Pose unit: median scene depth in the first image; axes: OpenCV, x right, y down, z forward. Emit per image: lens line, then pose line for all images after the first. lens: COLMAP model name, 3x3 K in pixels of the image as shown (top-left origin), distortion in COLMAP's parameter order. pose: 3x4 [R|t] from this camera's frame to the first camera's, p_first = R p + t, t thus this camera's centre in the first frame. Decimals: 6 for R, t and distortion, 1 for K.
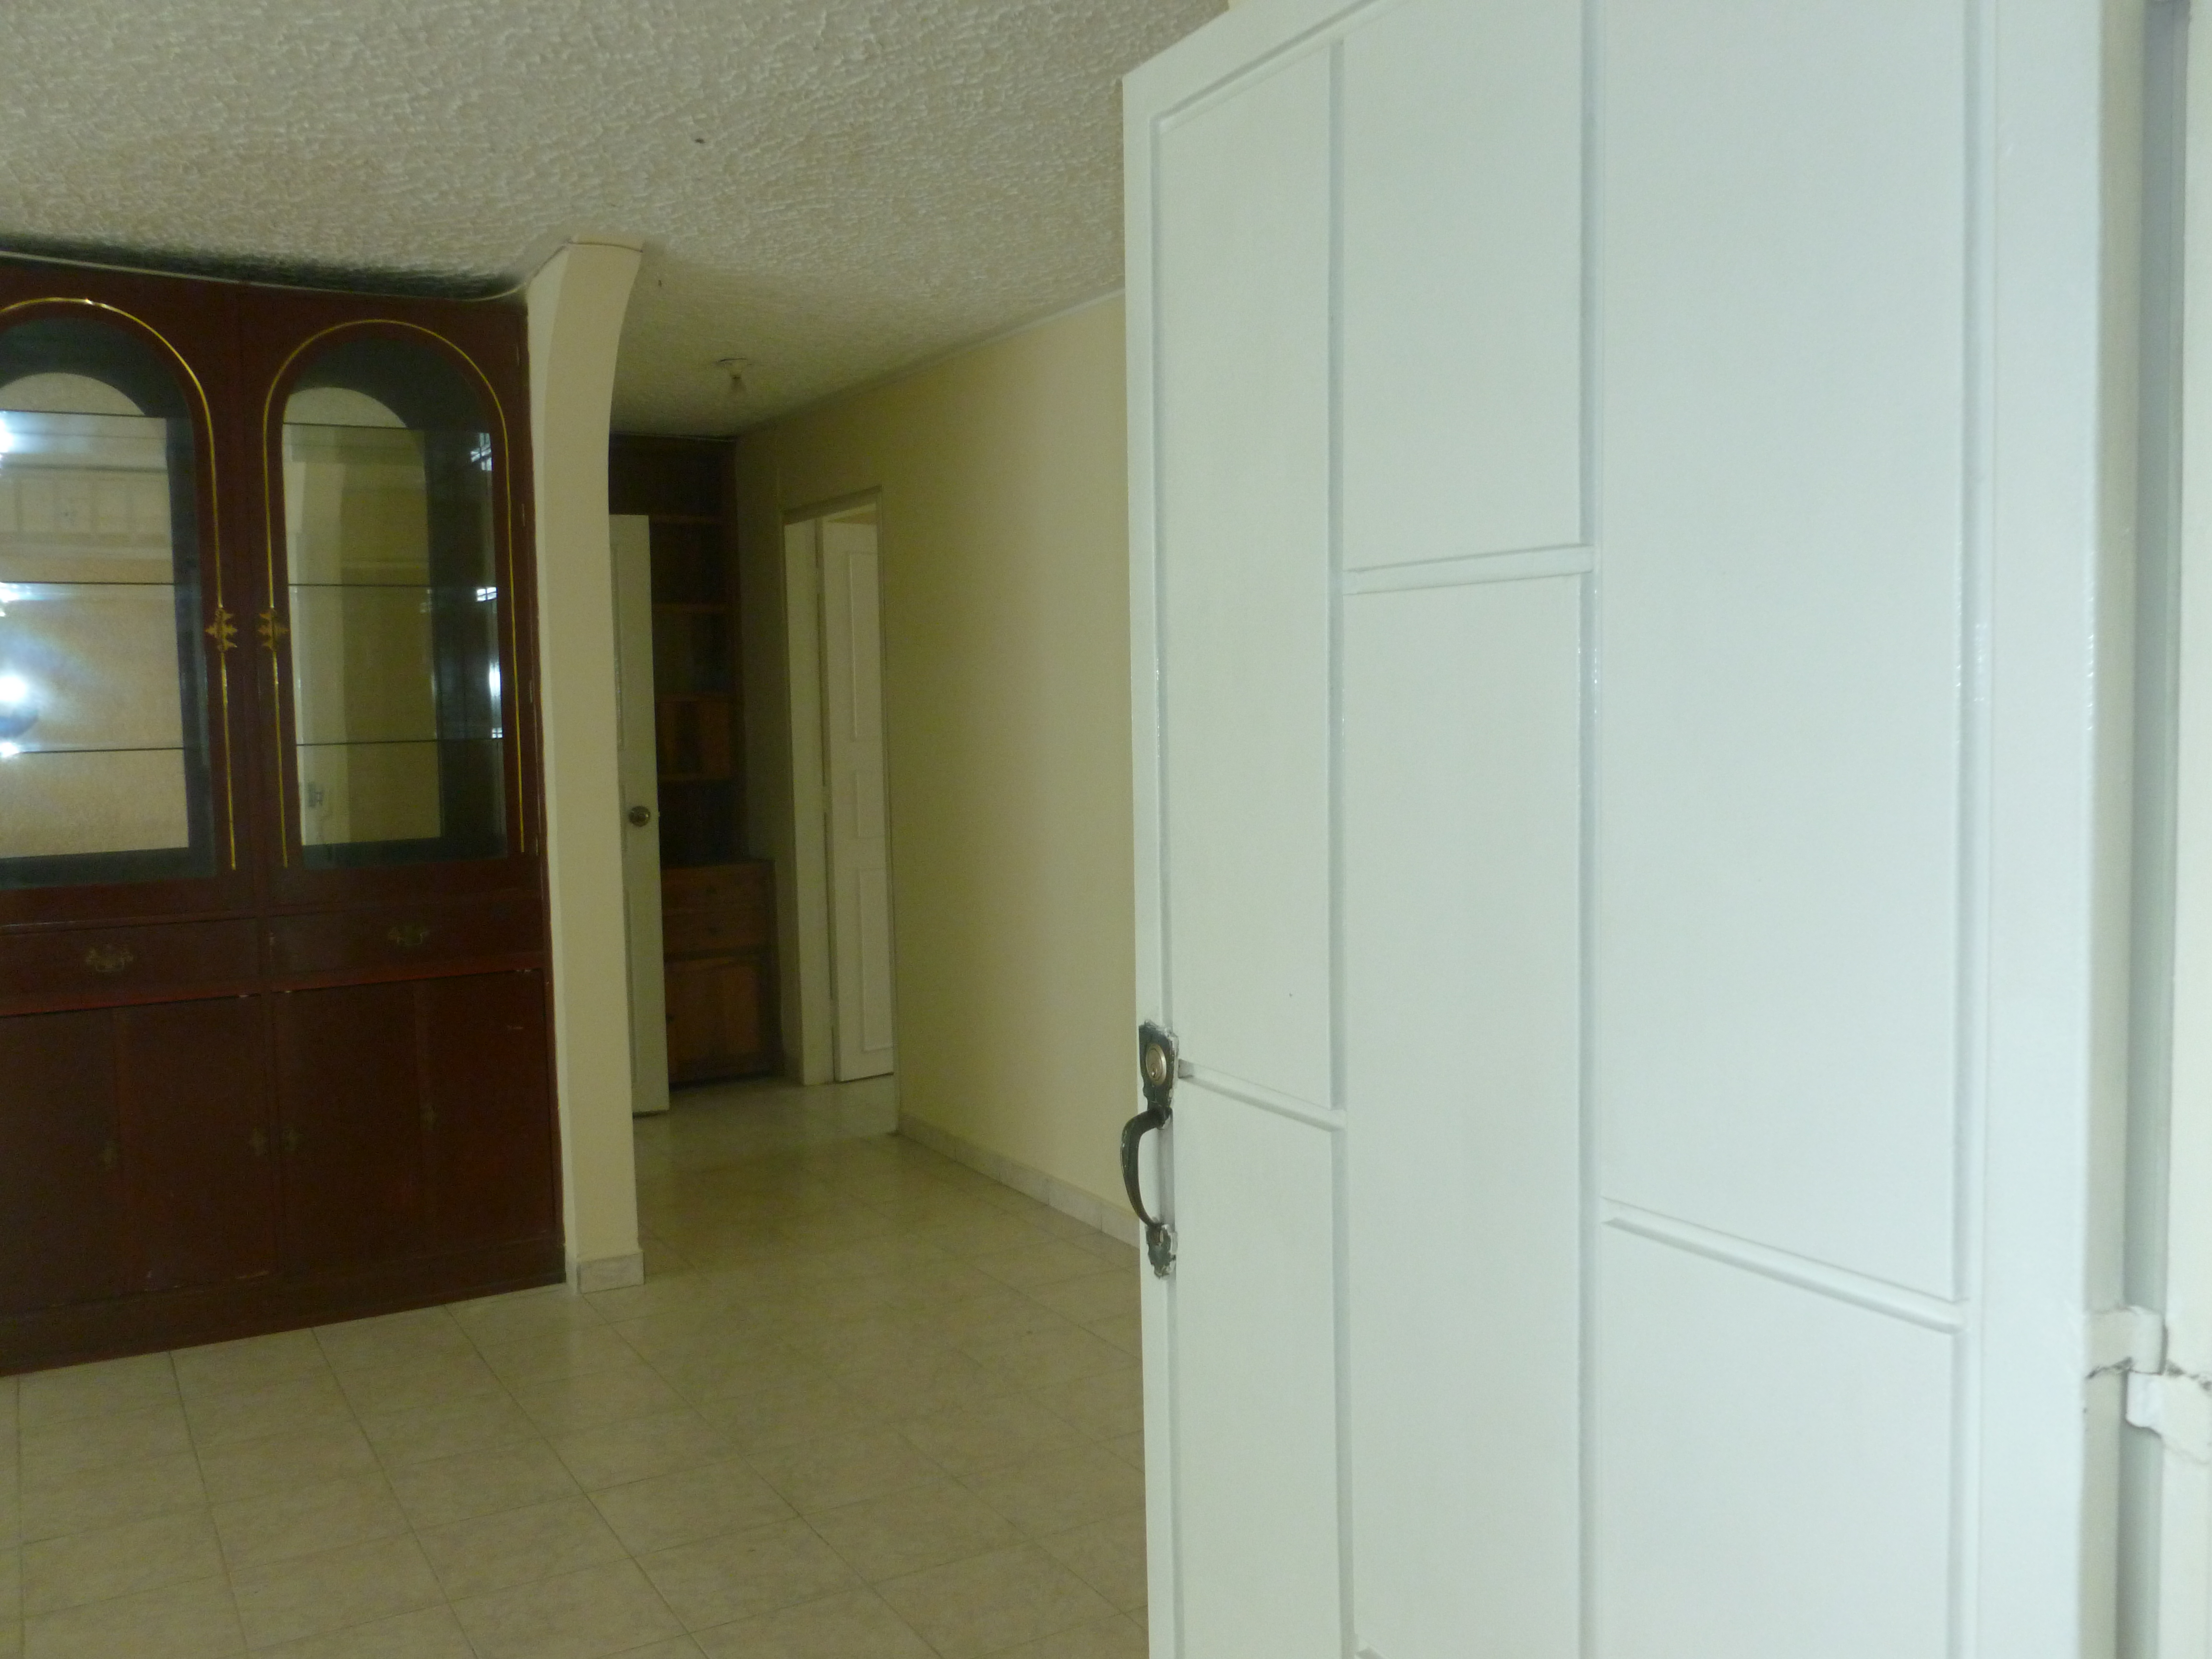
lens RADIAL K [[1899.8, 0, 1110.7], [0, 1899.8, 813.1], [0, 0, 1]] dist [-0.058724, 0.031849]
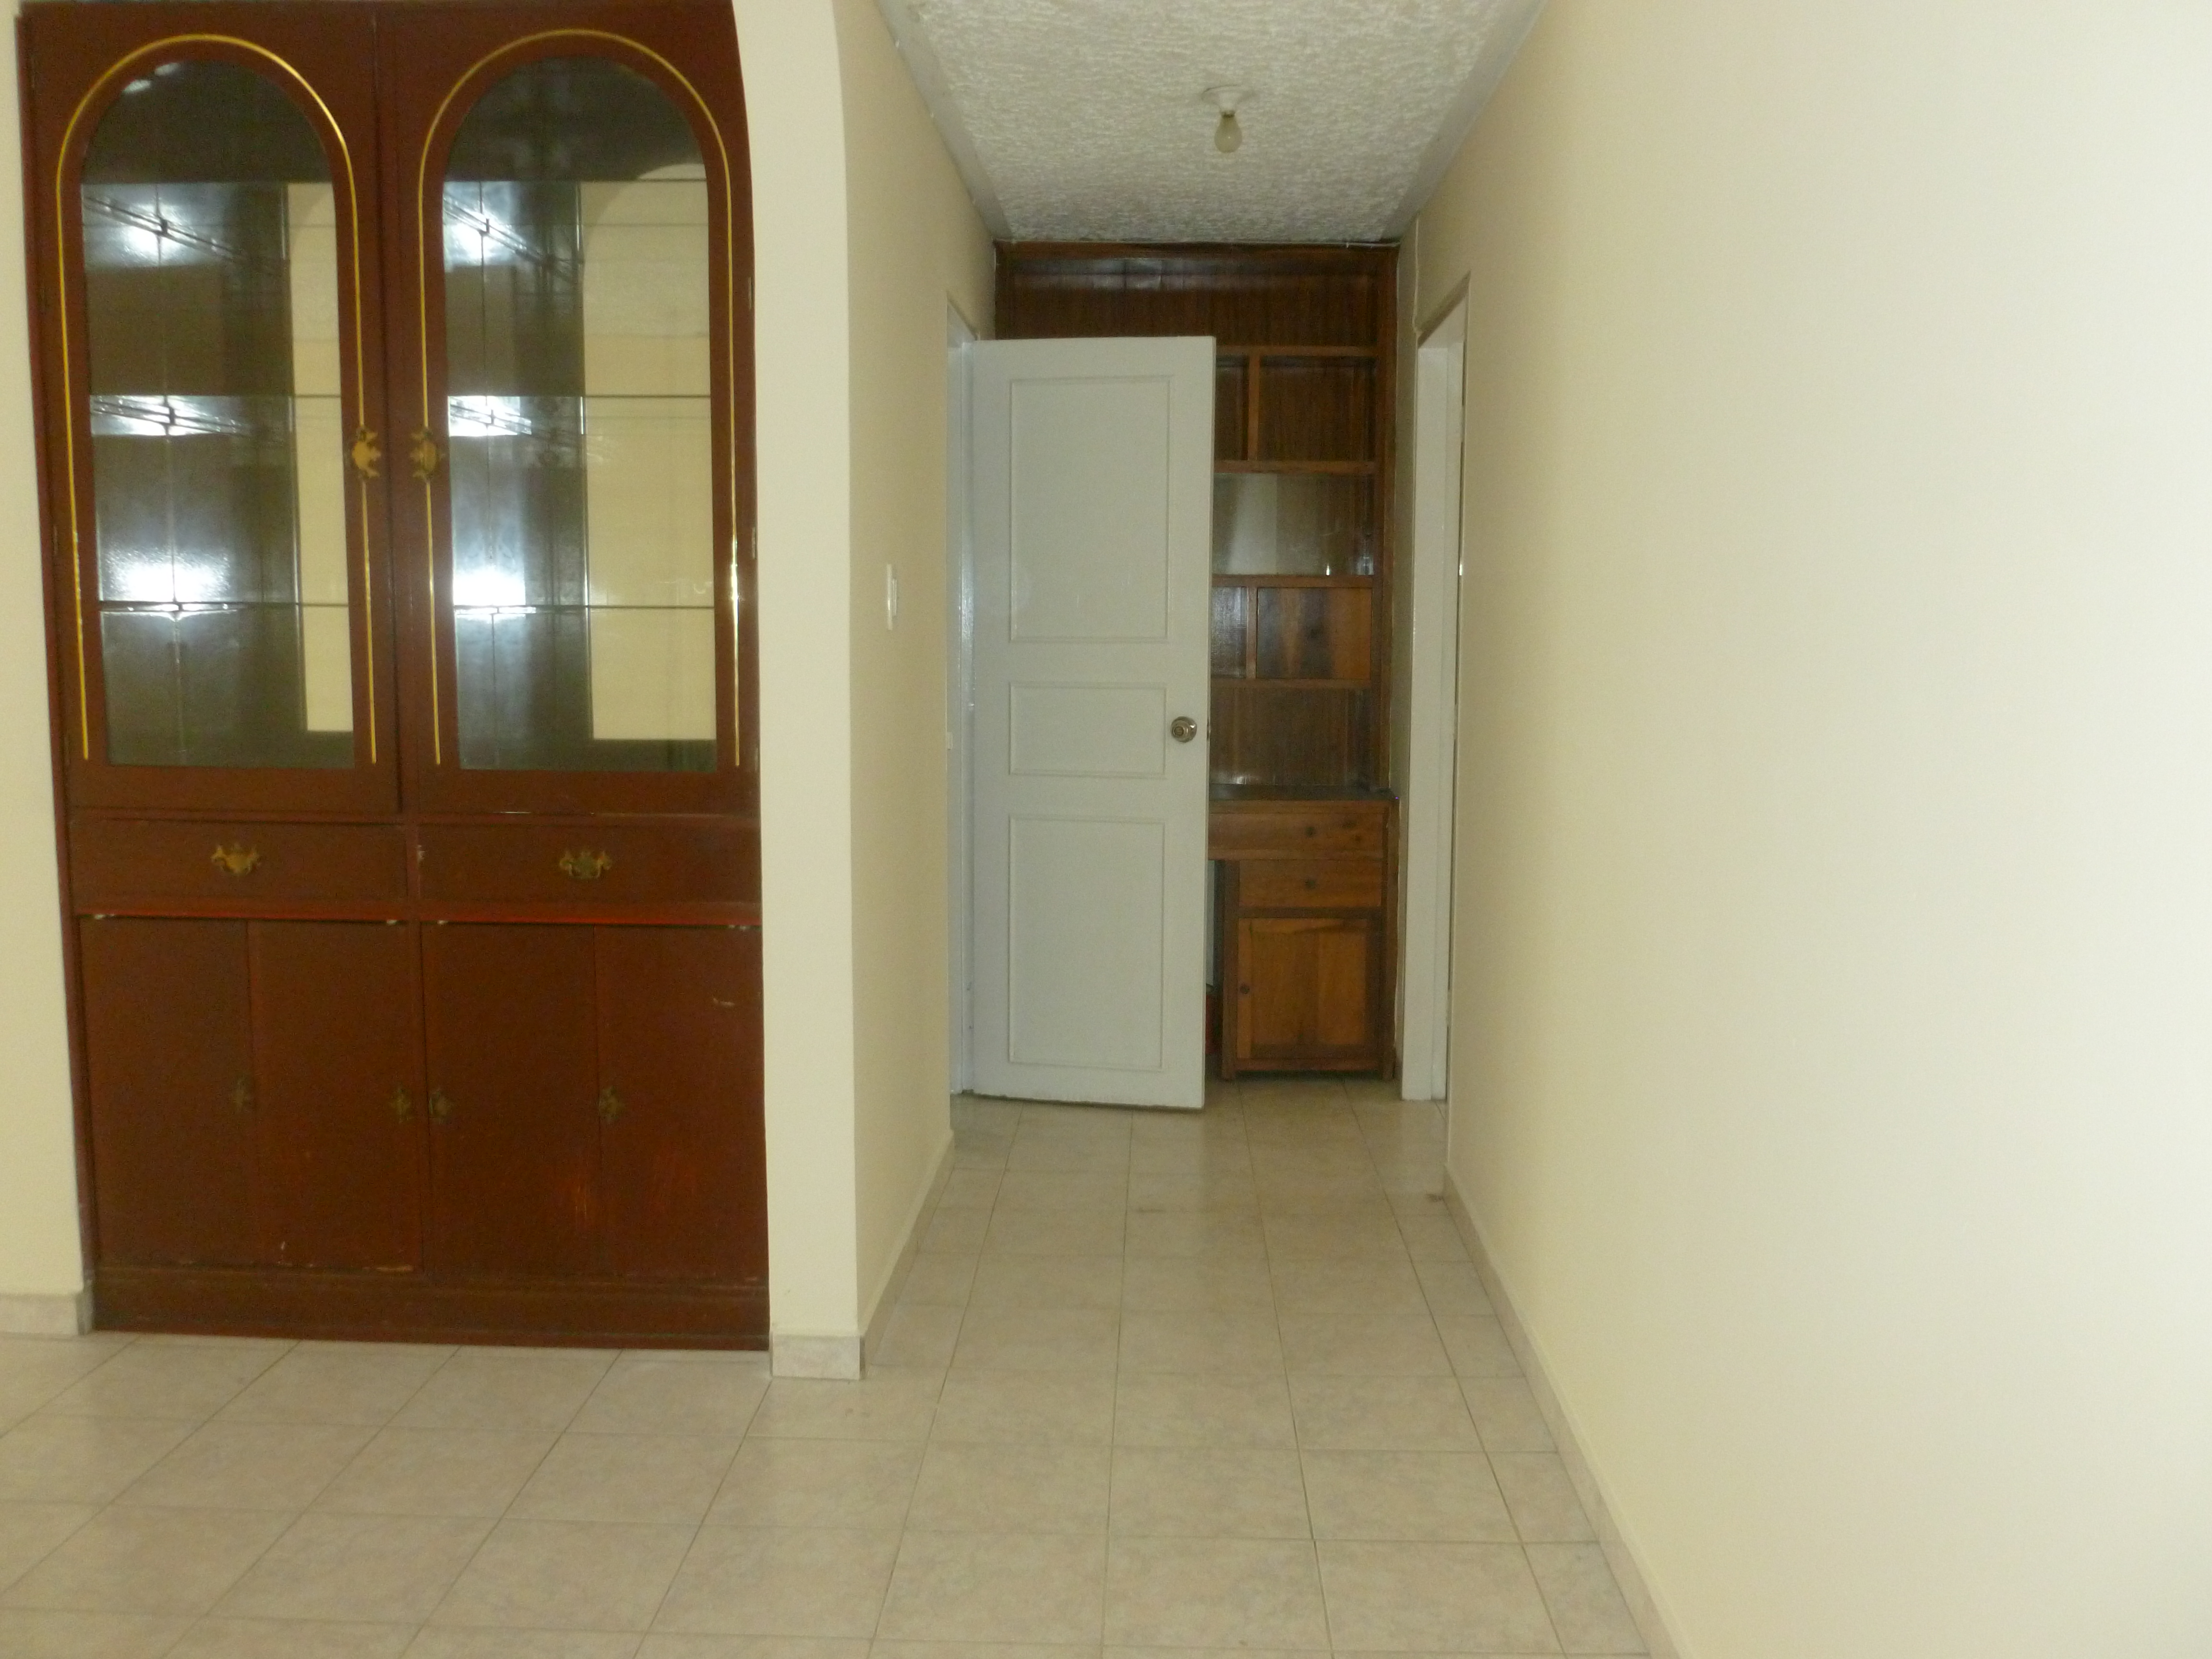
lens RADIAL K [[1899.8, 0, 1101.5], [0, 1899.8, 839.2], [0, 0, 1]] dist [-0.058724, 0.031849]
pose [[0.846491, 0.092603, -0.524288, 0.193817], [-0.062224, 0.995216, 0.075318, -0.014929], [0.528755, -0.031133, 0.848204, 0.460413]]
